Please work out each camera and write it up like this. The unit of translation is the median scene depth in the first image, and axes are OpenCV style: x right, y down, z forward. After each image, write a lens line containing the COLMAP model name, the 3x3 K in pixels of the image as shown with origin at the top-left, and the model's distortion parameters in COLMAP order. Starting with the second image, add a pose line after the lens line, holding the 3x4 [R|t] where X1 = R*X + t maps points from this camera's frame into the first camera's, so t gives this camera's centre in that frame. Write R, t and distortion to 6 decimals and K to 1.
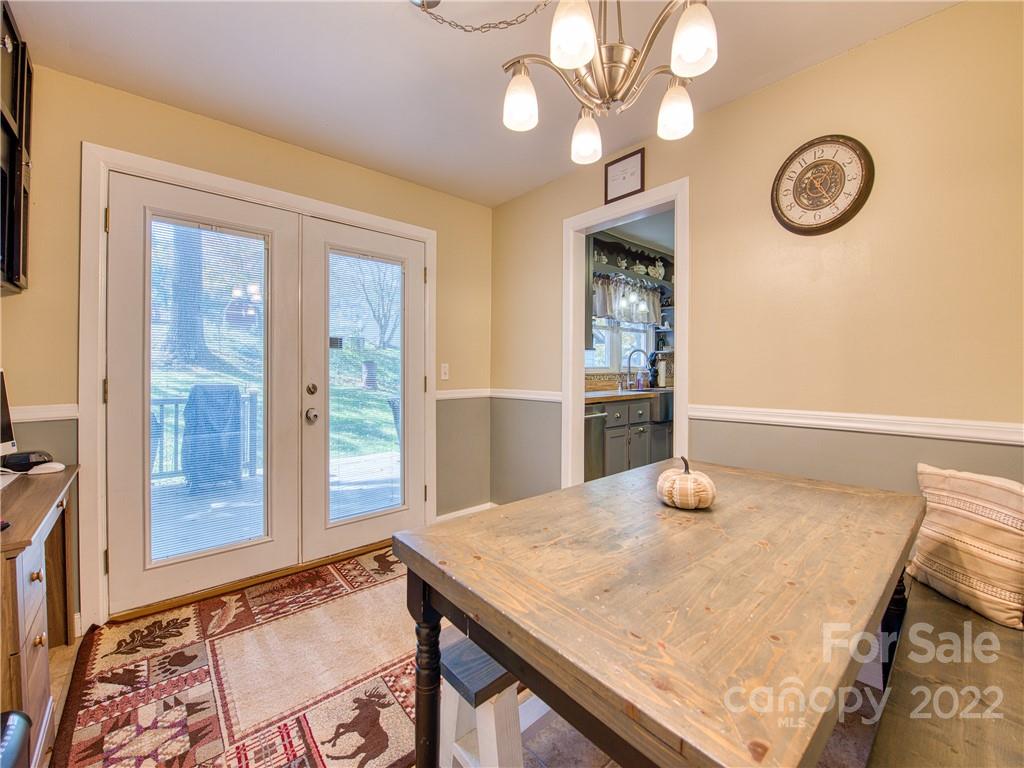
lens RADIAL K [[413.6, 0, 512.4], [0, 413.6, 378.1], [0, 0, 1]] dist [-0.016584, -0.000157]
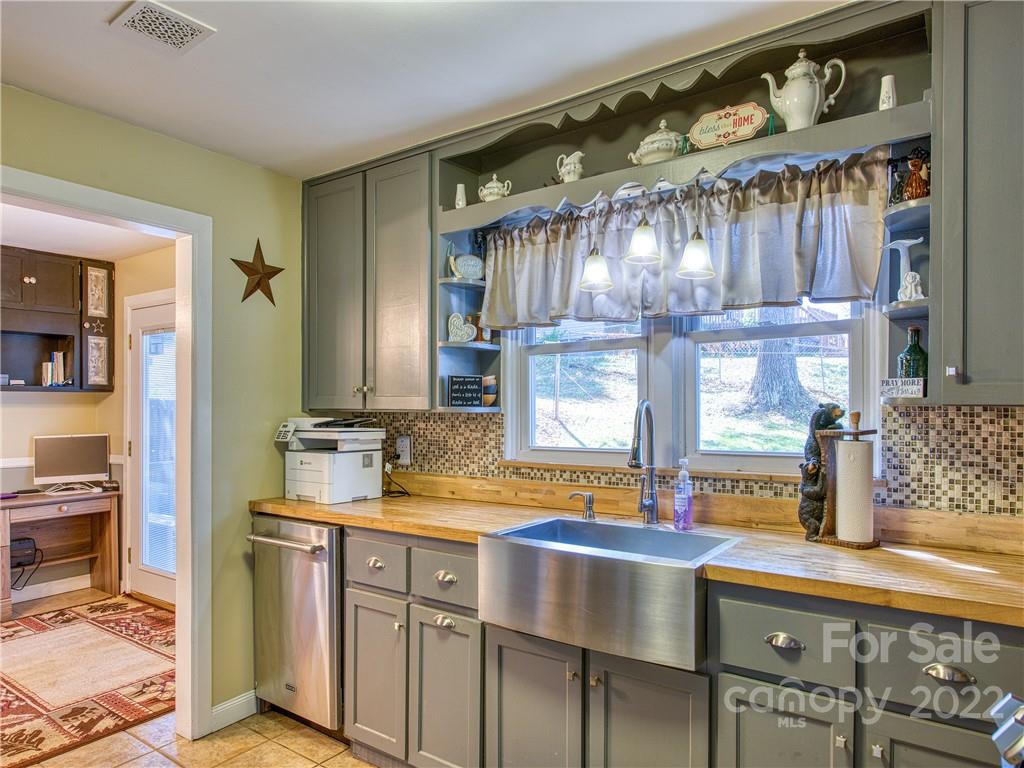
lens RADIAL K [[646.7, 0, 516.4], [0, 646.7, 410.8], [0, 0, 1]] dist [0.003747, -0.000855]
pose [[0.234269, 0.001571, -0.972171, 0.752617], [-0.021515, 0.999762, -0.003569, -0.057004], [0.971934, 0.021752, 0.234247, 0.765532]]
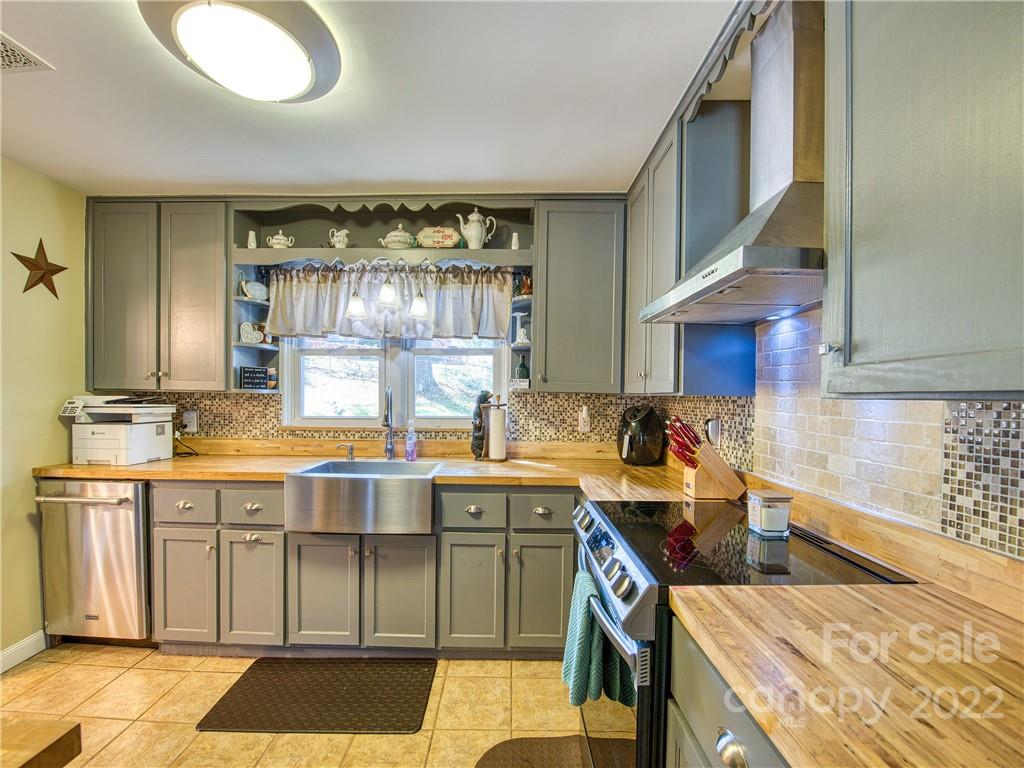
lens RADIAL K [[416.7, 0, 502.0], [0, 416.7, 403.8], [0, 0, 1]] dist [-0.015493, -0.000413]
pose [[0.737753, 0.021491, -0.674729, 0.768163], [-0.026270, 0.999650, 0.003117, -0.052670], [0.674560, 0.015426, 0.738059, 0.677443]]
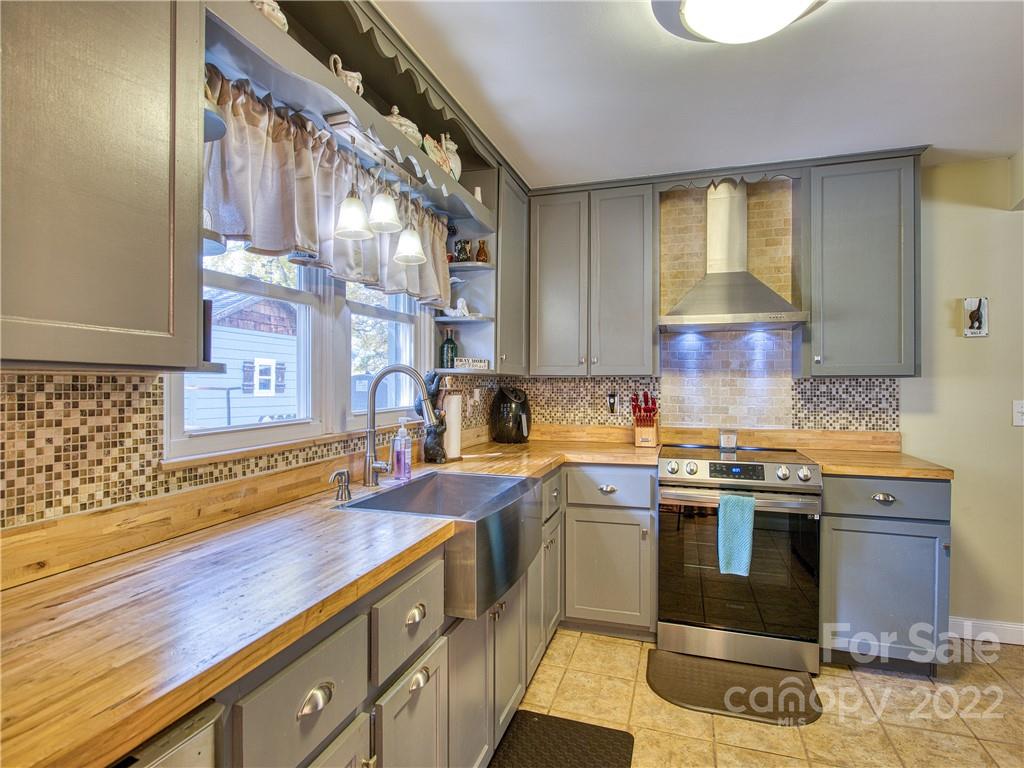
lens RADIAL K [[538.1, 0, 513.1], [0, 538.1, 383.2], [0, 0, 1]] dist [-0.003342, -0.000497]
pose [[0.862831, -0.001006, 0.505491, 0.159191], [0.010444, 0.999820, -0.015838, -0.046422], [-0.505385, 0.018945, 0.862686, 0.558957]]
